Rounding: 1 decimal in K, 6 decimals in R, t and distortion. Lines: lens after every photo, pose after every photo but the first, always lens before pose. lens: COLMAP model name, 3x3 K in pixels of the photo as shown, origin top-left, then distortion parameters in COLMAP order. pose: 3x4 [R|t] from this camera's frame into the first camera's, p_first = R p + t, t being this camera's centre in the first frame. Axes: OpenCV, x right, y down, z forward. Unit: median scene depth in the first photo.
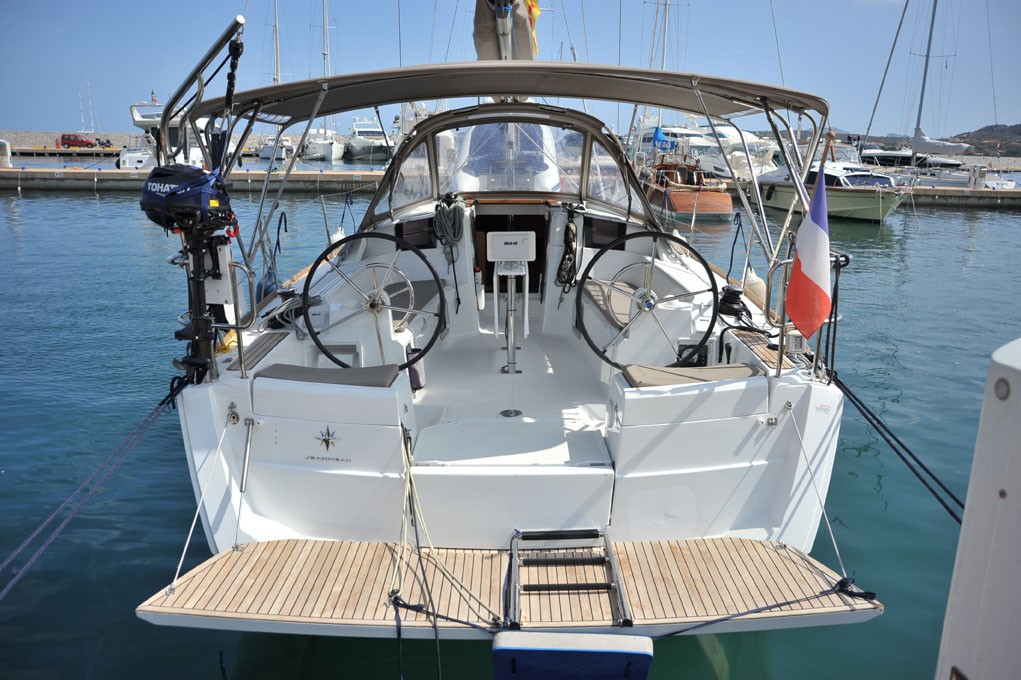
lens RADIAL K [[831.8, 0, 510.5], [0, 831.8, 340.0], [0, 0, 1]] dist [-0.153817, -0.014611]
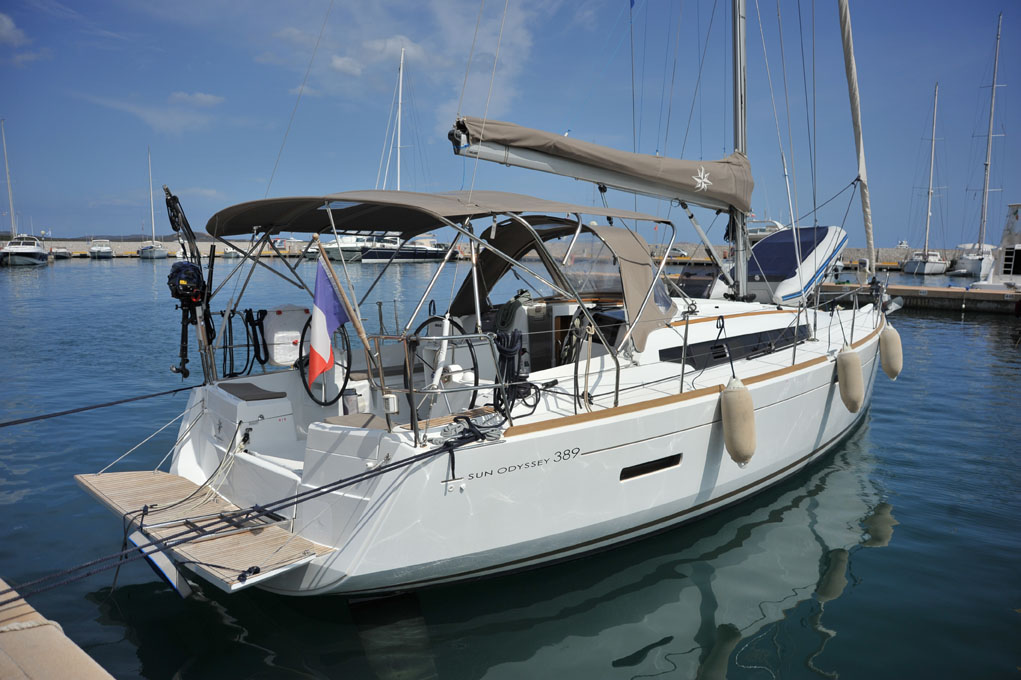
lens RADIAL K [[806.7, 0, 510.5], [0, 806.7, 340.0], [0, 0, 1]] dist [-0.123233, 0.131472]
pose [[0.662996, 0.050099, -0.746944, 1.112203], [-0.153385, 0.985682, -0.070034, -0.028596], [0.732741, 0.161002, 0.661188, 0.261516]]
